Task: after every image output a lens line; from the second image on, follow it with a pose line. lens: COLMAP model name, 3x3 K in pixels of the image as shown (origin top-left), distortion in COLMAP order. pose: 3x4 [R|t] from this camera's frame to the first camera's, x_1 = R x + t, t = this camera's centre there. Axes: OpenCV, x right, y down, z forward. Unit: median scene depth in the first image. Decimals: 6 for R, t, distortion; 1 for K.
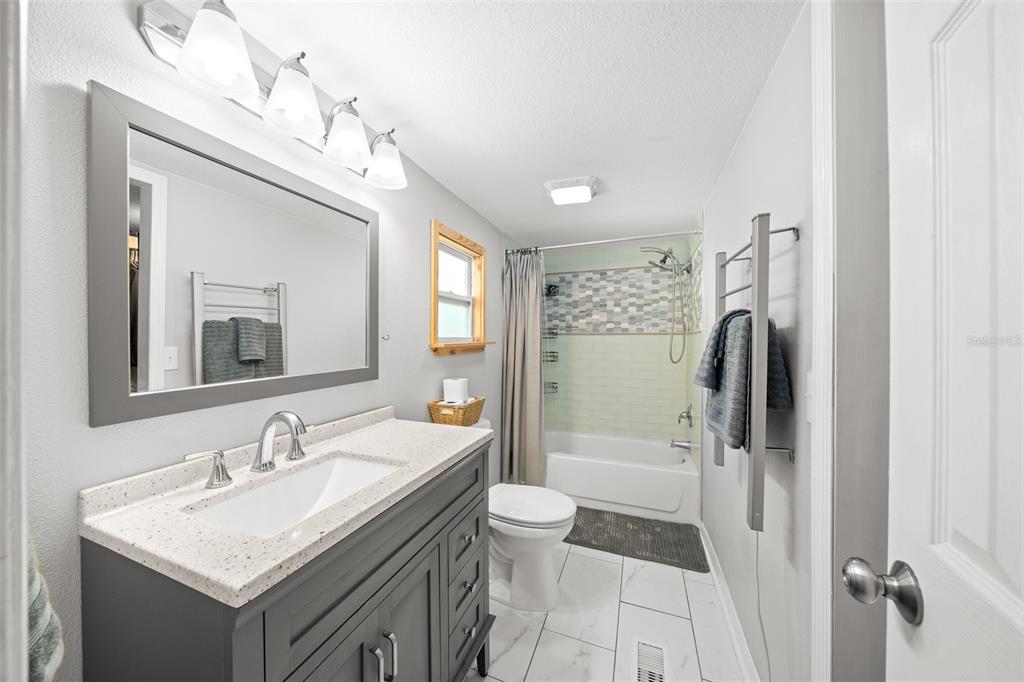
lens RADIAL K [[361.5, 0, 502.5], [0, 361.5, 337.5], [0, 0, 1]] dist [-0.005050, -0.000122]
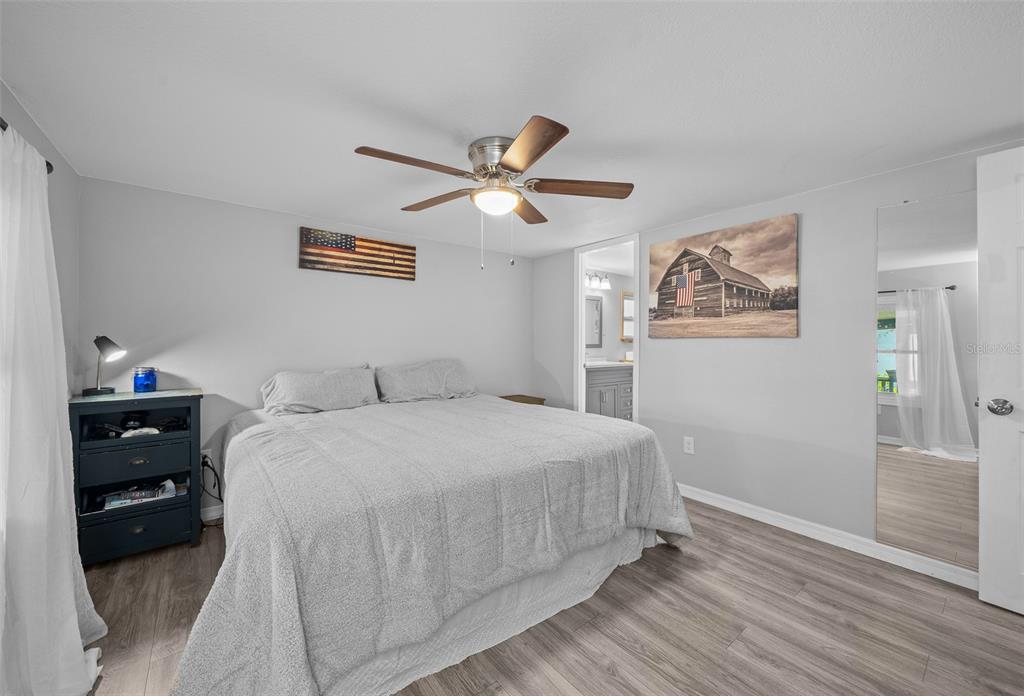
lens RADIAL K [[379.0, 0, 519.5], [0, 379.0, 342.7], [0, 0, 1]] dist [-0.000750, -0.000024]
pose [[0.876346, 0.000353, -0.481682, 0.292979], [0.001089, 0.999996, 0.002714, 0.027282], [0.481681, -0.002903, 0.876342, -1.063918]]
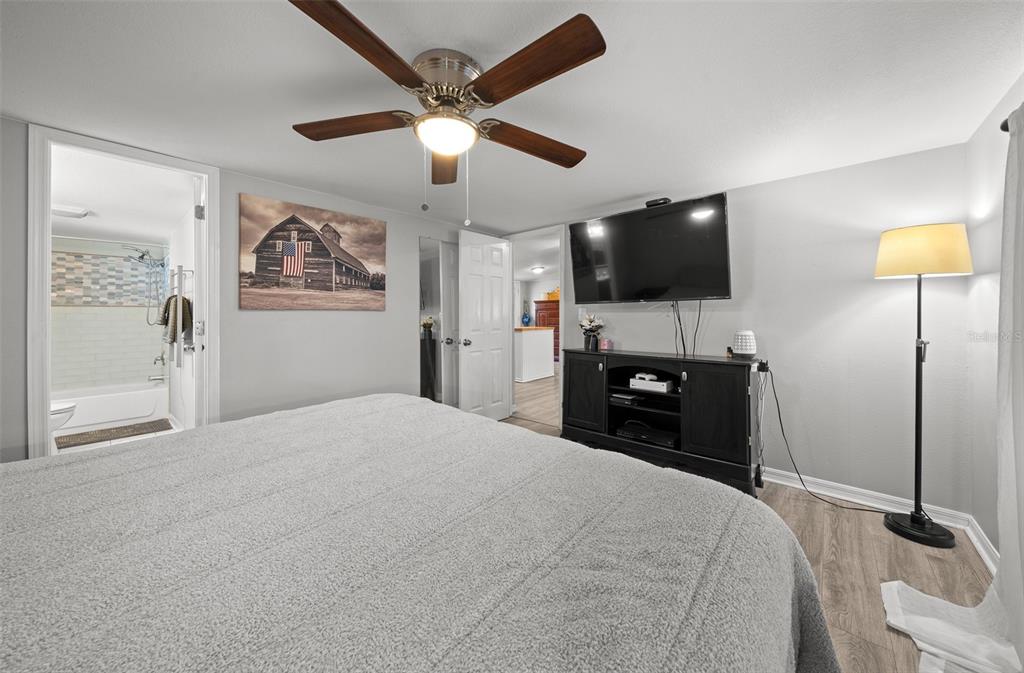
lens RADIAL K [[361.5, 0, 497.9], [0, 361.5, 314.9], [0, 0, 1]] dist [-0.005050, -0.000122]
pose [[0.366530, 0.000194, 0.930406, -0.353450], [0.005328, 0.999983, -0.002308, 0.034043], [-0.930391, 0.005803, 0.366523, -0.813867]]
